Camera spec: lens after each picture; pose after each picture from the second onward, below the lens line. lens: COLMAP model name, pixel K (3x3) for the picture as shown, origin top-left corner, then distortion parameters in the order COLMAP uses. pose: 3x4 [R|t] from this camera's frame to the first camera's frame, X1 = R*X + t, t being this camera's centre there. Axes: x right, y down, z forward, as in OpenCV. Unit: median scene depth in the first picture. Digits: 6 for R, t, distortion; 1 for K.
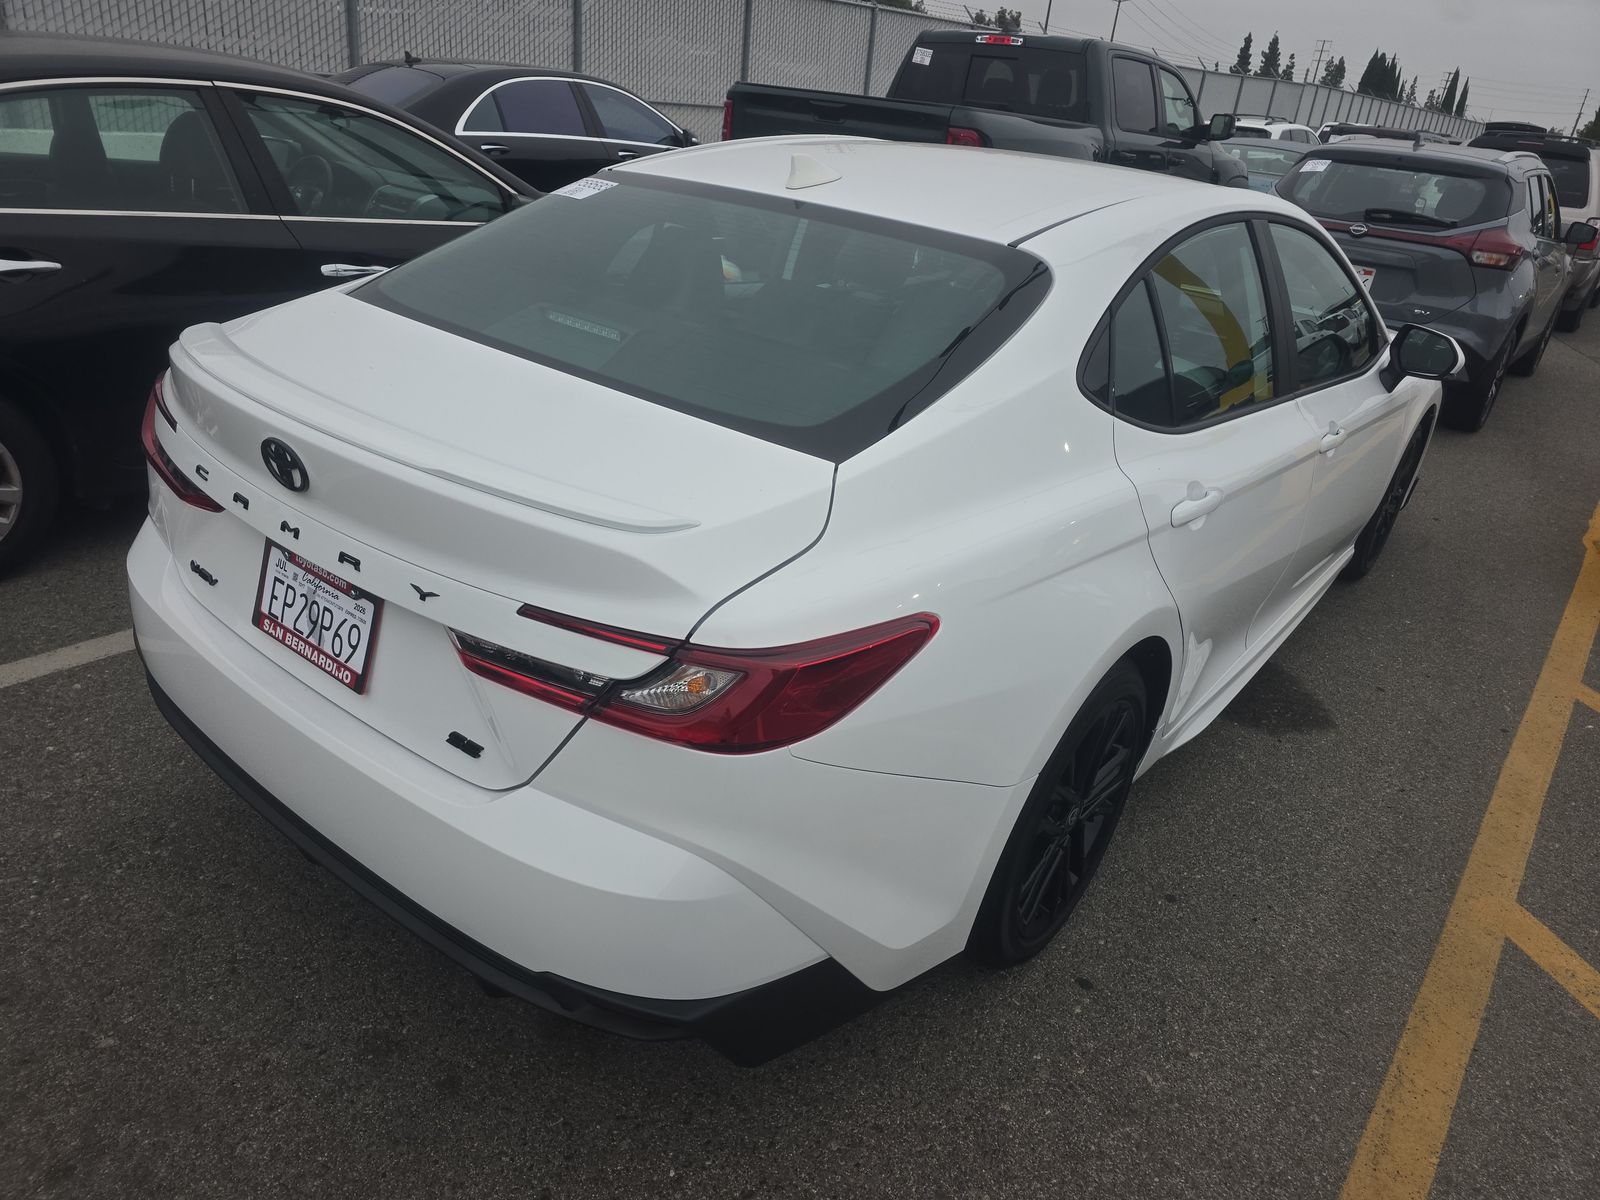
lens RADIAL K [[1065.5, 0, 794.3], [0, 1065.5, 608.3], [0, 0, 1]] dist [0.053148, -0.053251]
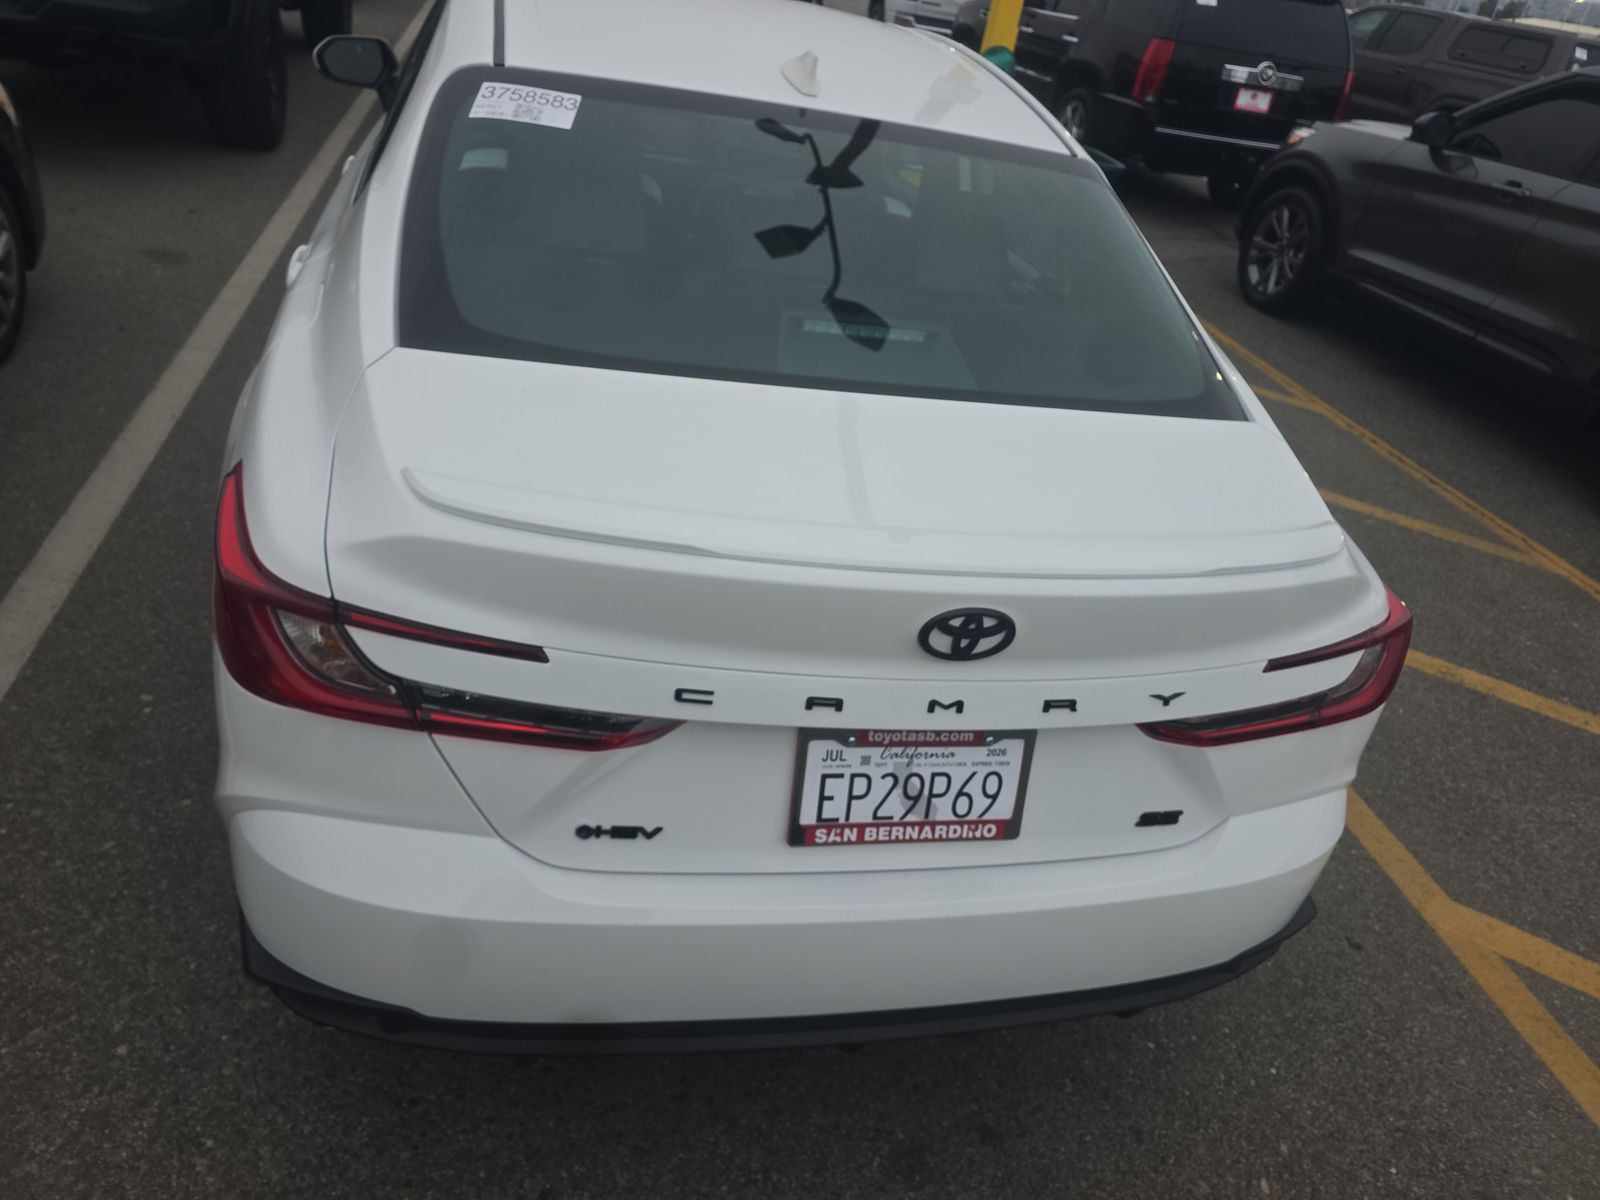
lens RADIAL K [[1065.5, 0, 794.3], [0, 1065.5, 608.3], [0, 0, 1]] dist [0.053148, -0.053251]
pose [[0.644334, -0.403227, 0.649801, -0.867068], [0.239025, 0.913314, 0.329733, -0.358830], [-0.726430, -0.057140, 0.684861, 0.474701]]
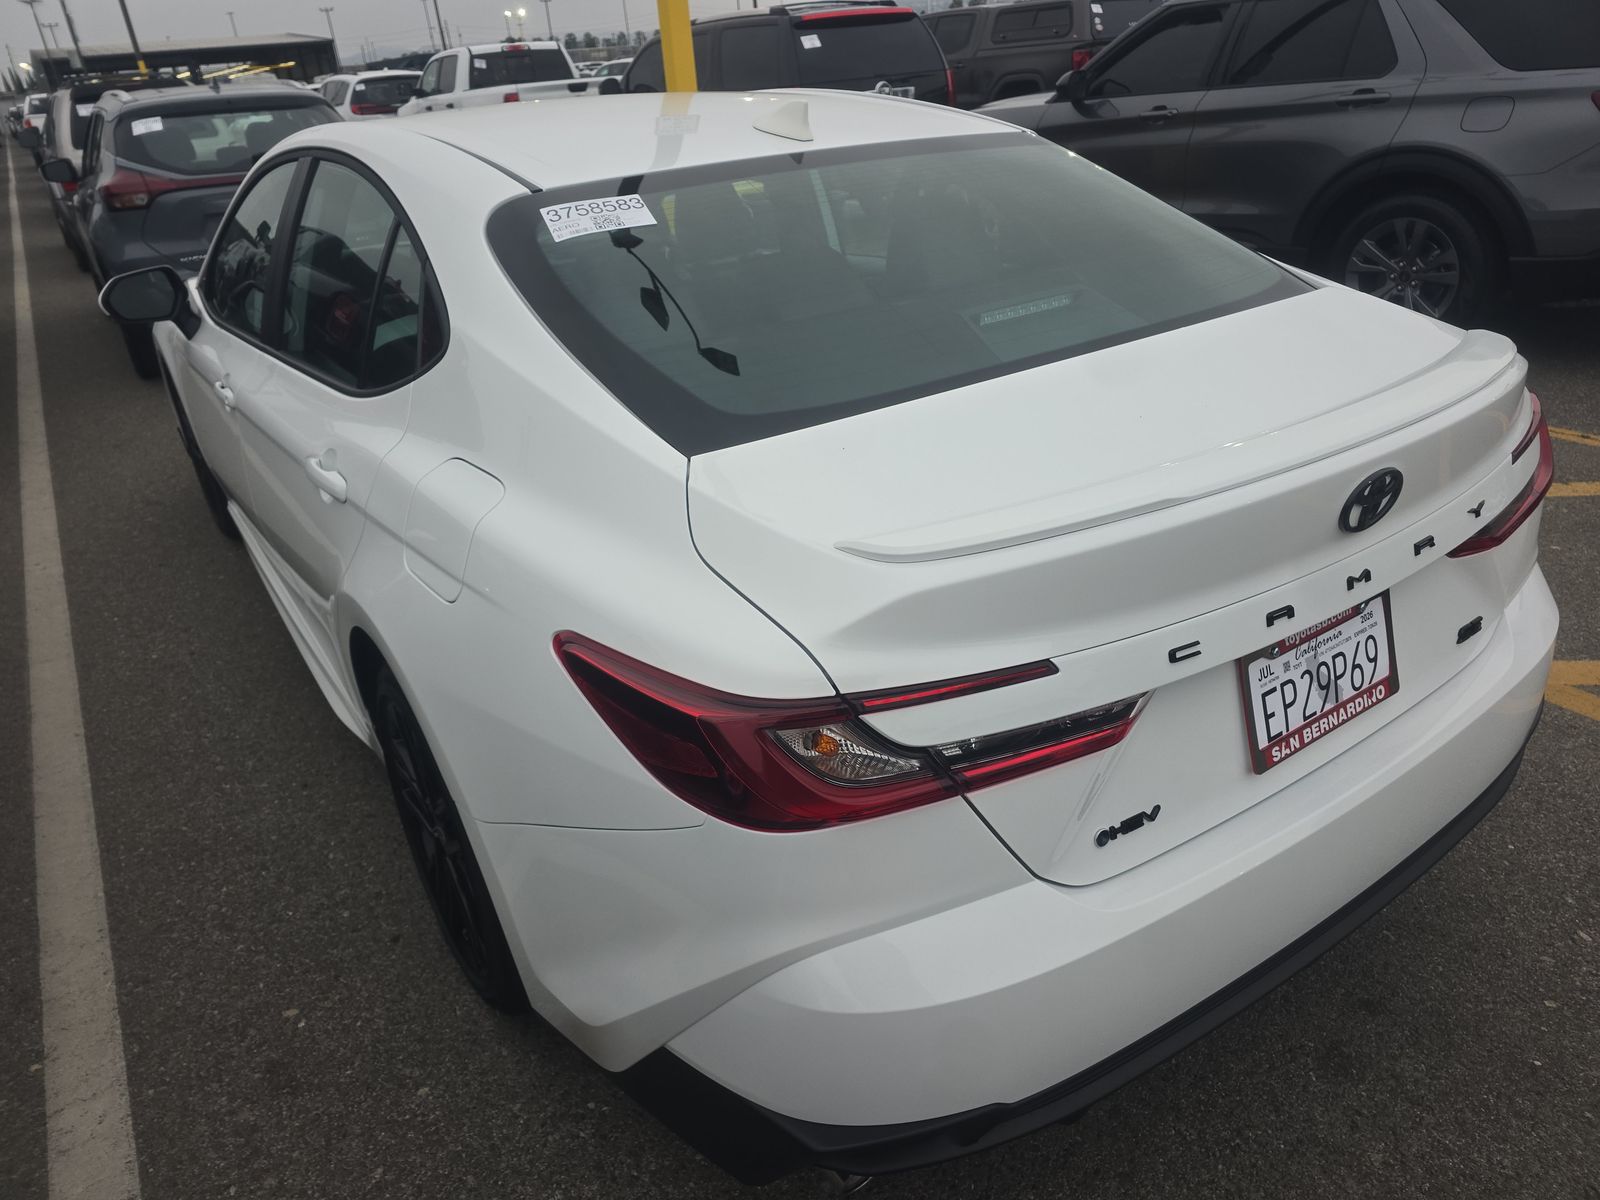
lens RADIAL K [[1065.5, 0, 794.3], [0, 1065.5, 608.3], [0, 0, 1]] dist [0.053148, -0.053251]
pose [[0.295965, -0.532876, 0.792747, -1.069236], [0.501985, 0.792853, 0.345535, -0.470366], [-0.812660, 0.295681, 0.502153, 0.808339]]
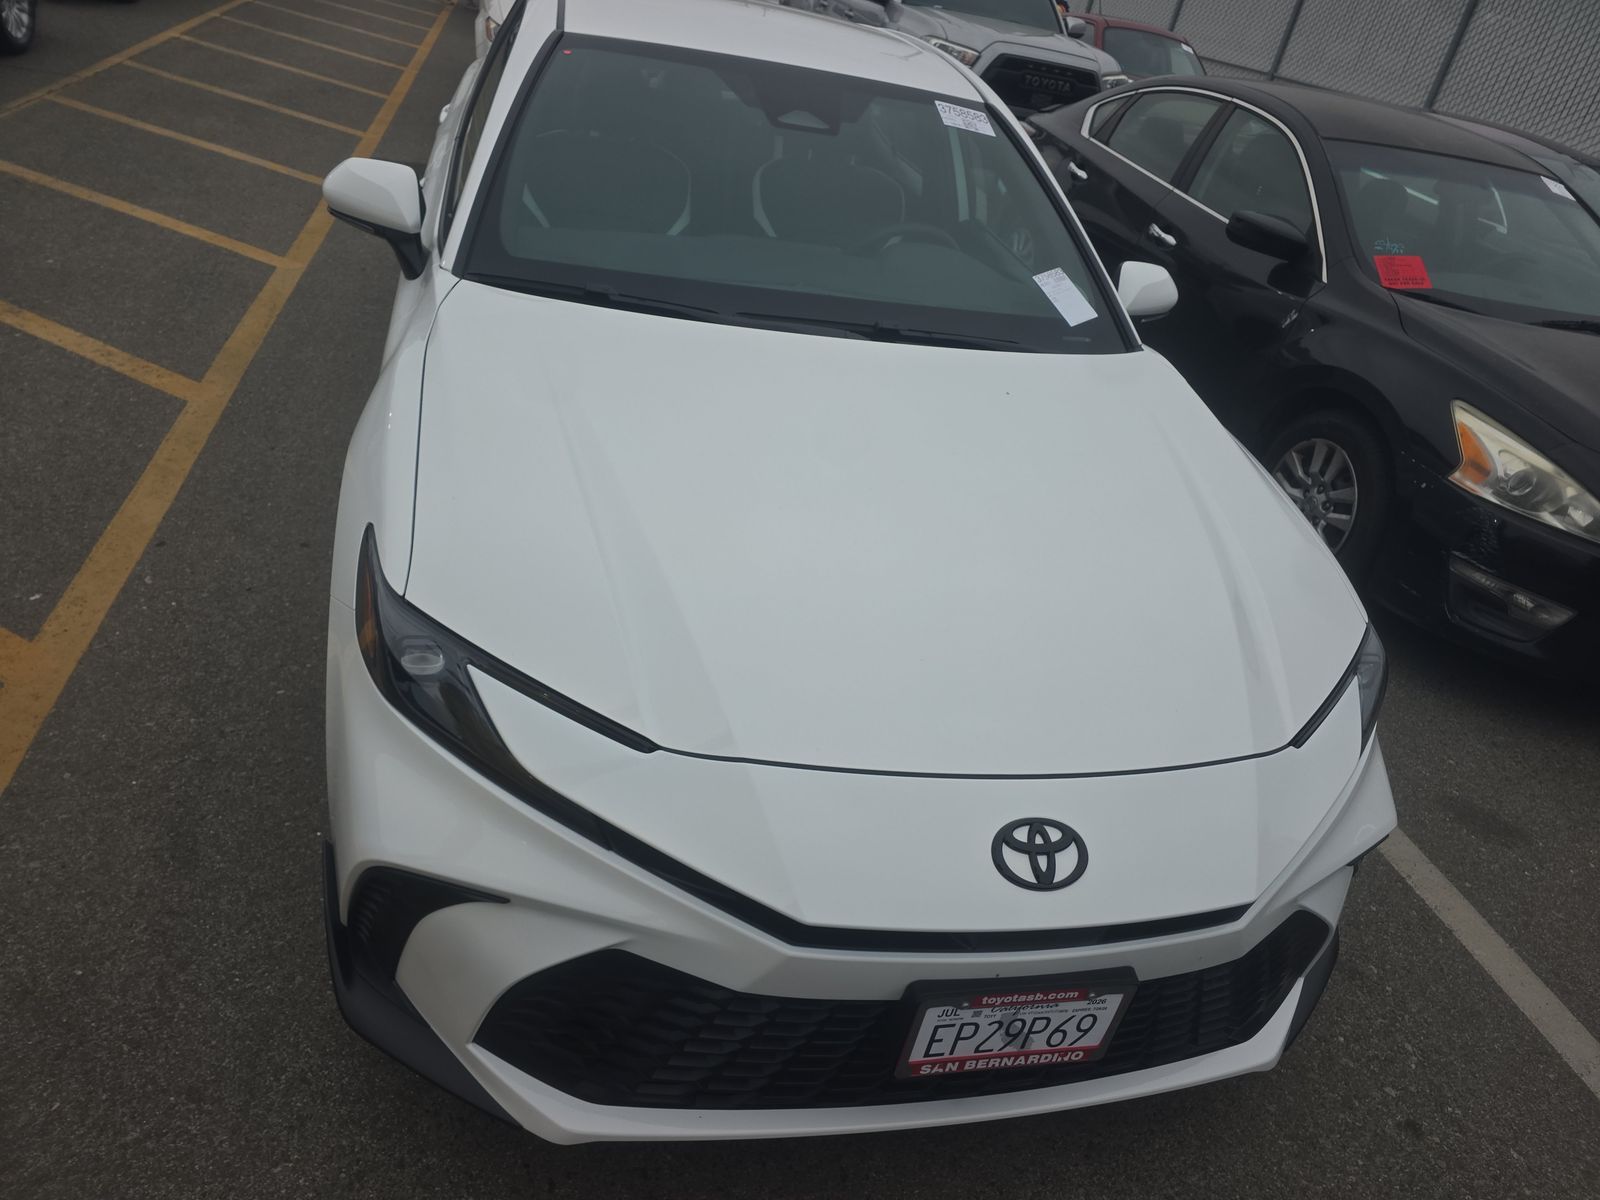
lens RADIAL K [[1065.5, 0, 794.3], [0, 1065.5, 608.3], [0, 0, 1]] dist [0.053148, -0.053251]
pose [[-0.605592, 0.238654, -0.759146, 1.839646], [-0.548938, 0.565377, 0.615643, -1.218006], [0.576129, 0.789552, -0.211382, 2.736699]]
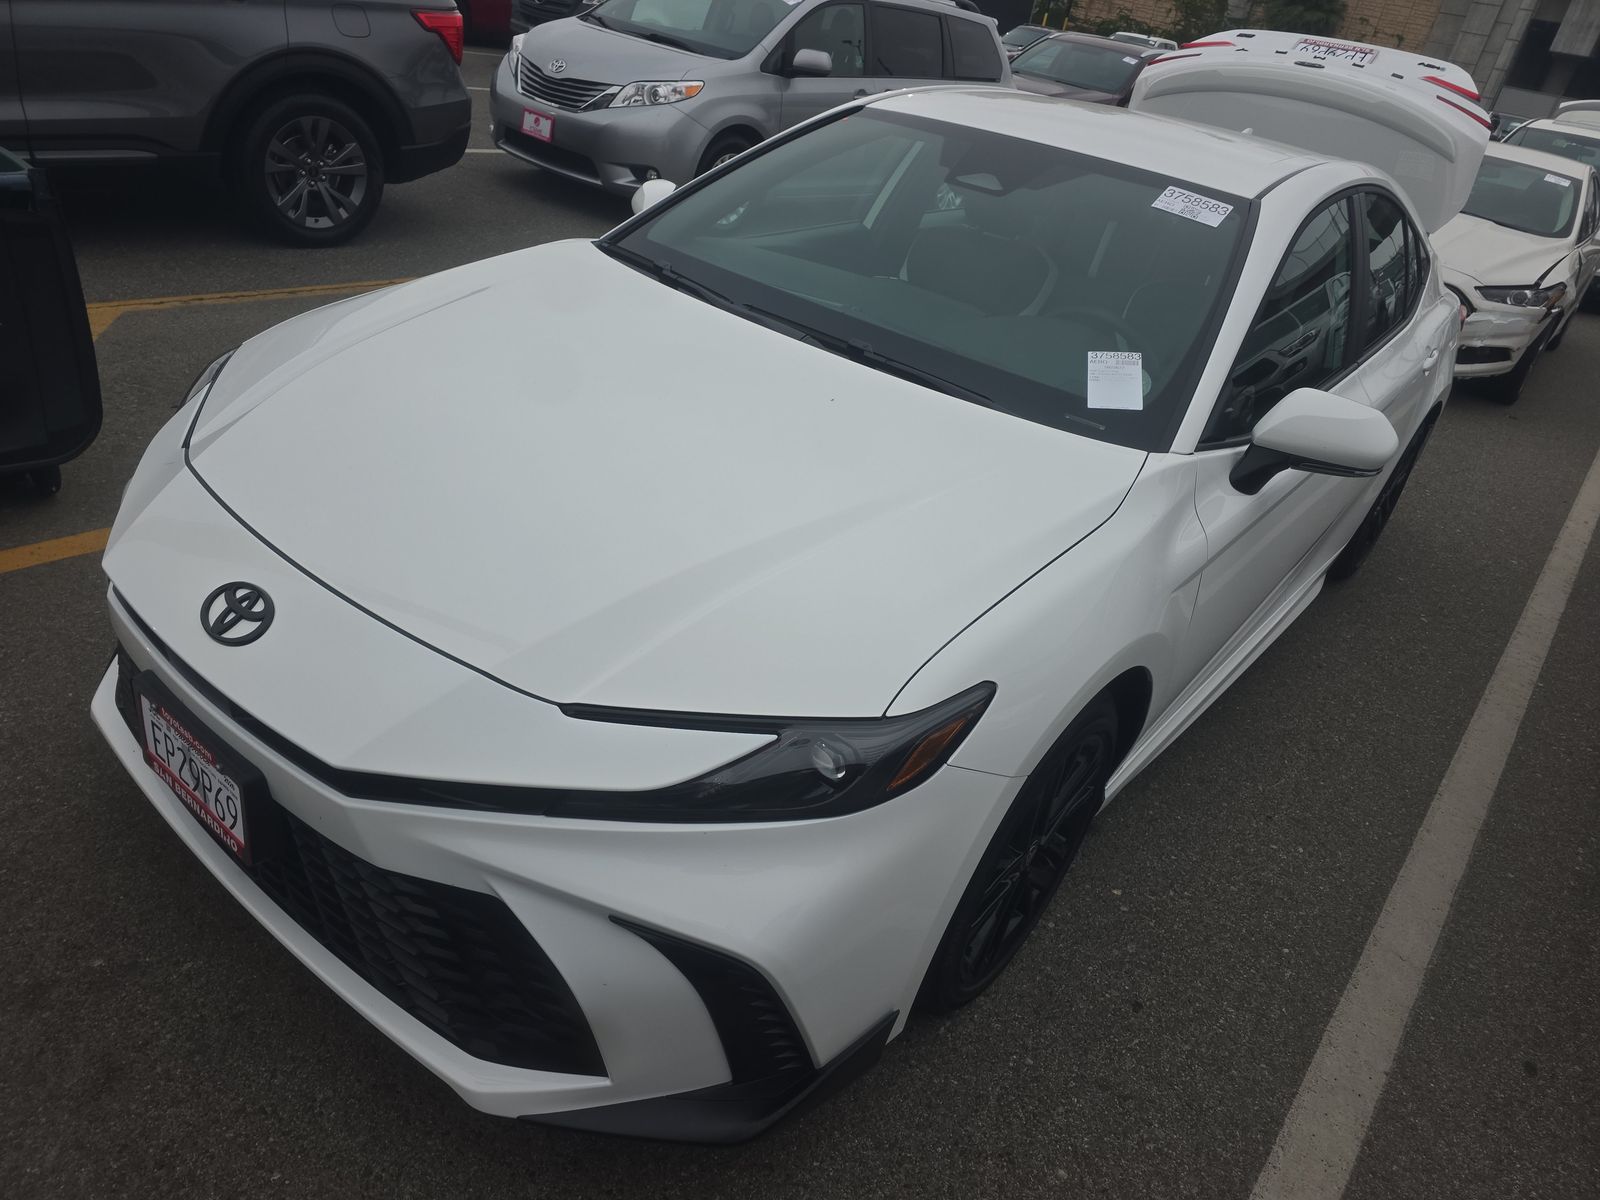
lens RADIAL K [[1065.5, 0, 794.3], [0, 1065.5, 608.3], [0, 0, 1]] dist [0.053148, -0.053251]
pose [[-0.967266, -0.225136, -0.117091, 0.893374], [-0.221709, 0.525259, 0.821553, -1.527700], [-0.123457, 0.820620, -0.557979, 3.216980]]
